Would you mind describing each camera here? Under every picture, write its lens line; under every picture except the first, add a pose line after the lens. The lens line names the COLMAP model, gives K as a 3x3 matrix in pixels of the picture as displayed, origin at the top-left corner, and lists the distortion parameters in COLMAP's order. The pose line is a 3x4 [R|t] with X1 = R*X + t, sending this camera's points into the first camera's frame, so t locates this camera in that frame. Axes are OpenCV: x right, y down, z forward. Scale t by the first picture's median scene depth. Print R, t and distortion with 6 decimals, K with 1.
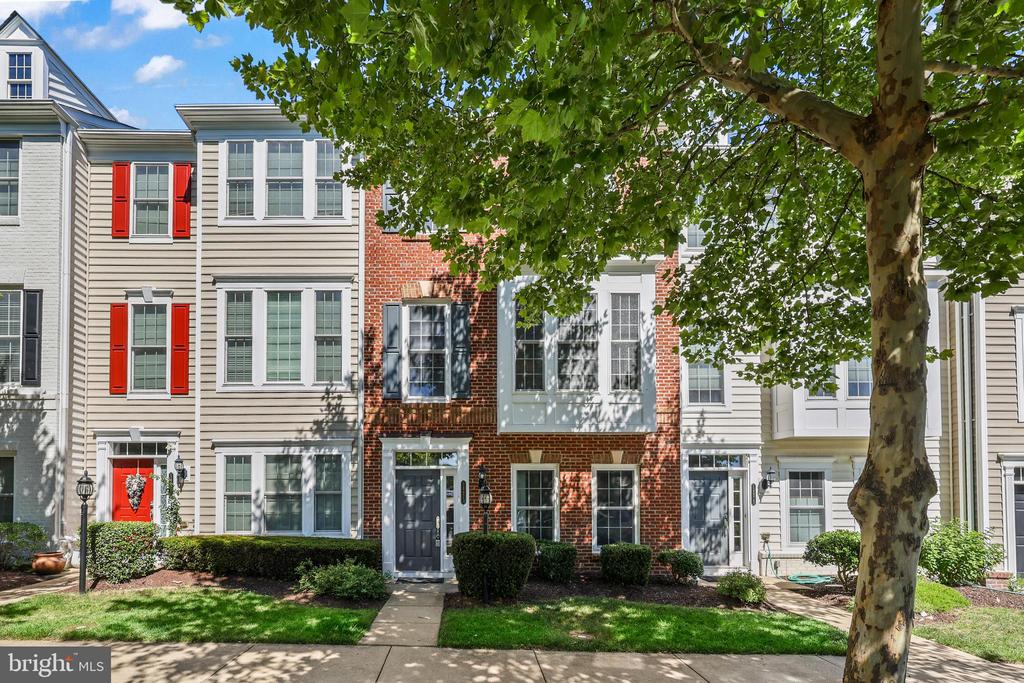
lens RADIAL K [[430.3, 0, 512.5], [0, 430.3, 356.2], [0, 0, 1]] dist [0.001341, 0.000069]
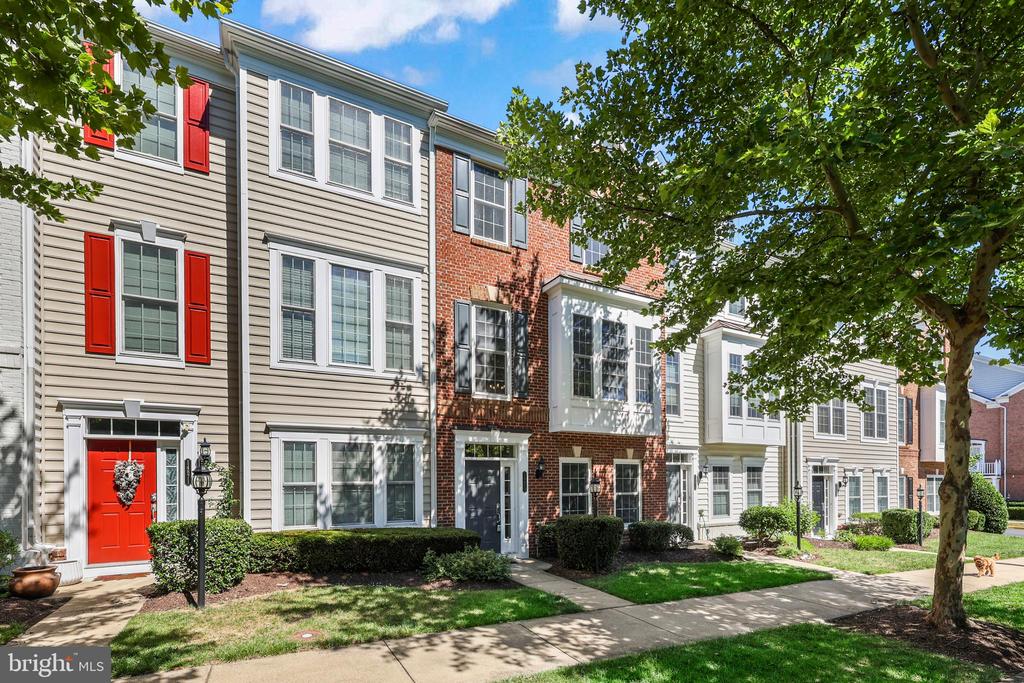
lens RADIAL K [[421.4, 0, 512.6], [0, 421.4, 336.5], [0, 0, 1]] dist [-0.002269, 0.003598]
pose [[0.895997, 0.141428, 0.420936, -0.626262], [-0.135757, 0.989783, -0.043582, -0.010728], [-0.422799, -0.018096, 0.906043, 0.011658]]
